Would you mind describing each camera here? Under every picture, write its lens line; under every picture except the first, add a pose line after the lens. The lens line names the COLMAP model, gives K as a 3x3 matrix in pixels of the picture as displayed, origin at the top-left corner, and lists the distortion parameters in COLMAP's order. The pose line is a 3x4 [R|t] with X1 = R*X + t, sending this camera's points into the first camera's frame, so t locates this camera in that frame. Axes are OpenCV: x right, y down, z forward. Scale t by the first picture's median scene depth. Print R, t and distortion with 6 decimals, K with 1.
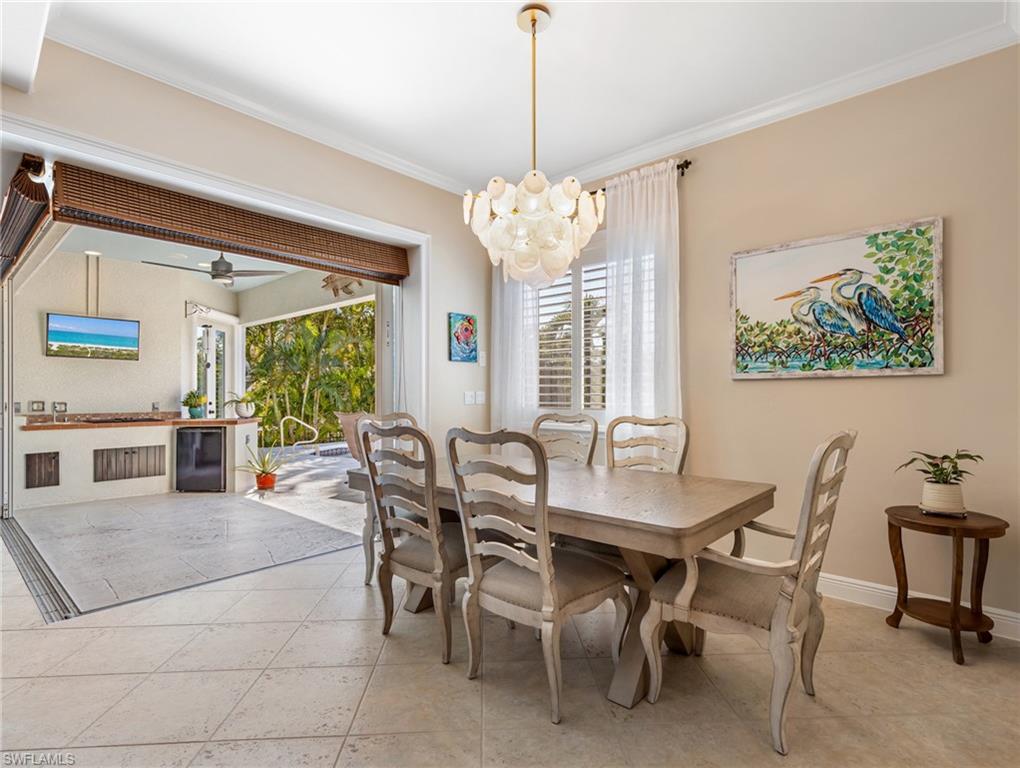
lens RADIAL K [[499.5, 0, 517.7], [0, 499.5, 398.6], [0, 0, 1]] dist [-0.003238, -0.000401]
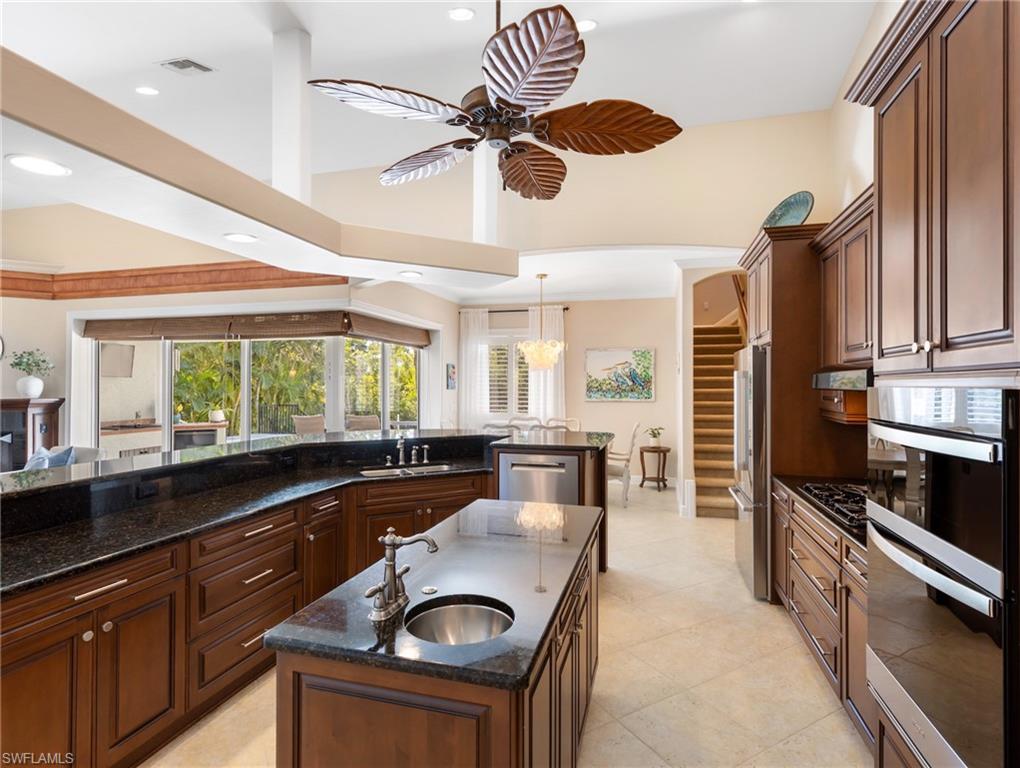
lens RADIAL K [[499.5, 0, 511.6], [0, 499.5, 386.1], [0, 0, 1]] dist [-0.003238, -0.000401]
pose [[0.904293, -0.001111, 0.426911, -1.068707], [0.002053, 0.999996, -0.001747, -0.123869], [-0.426907, 0.002456, 0.904292, -1.195894]]
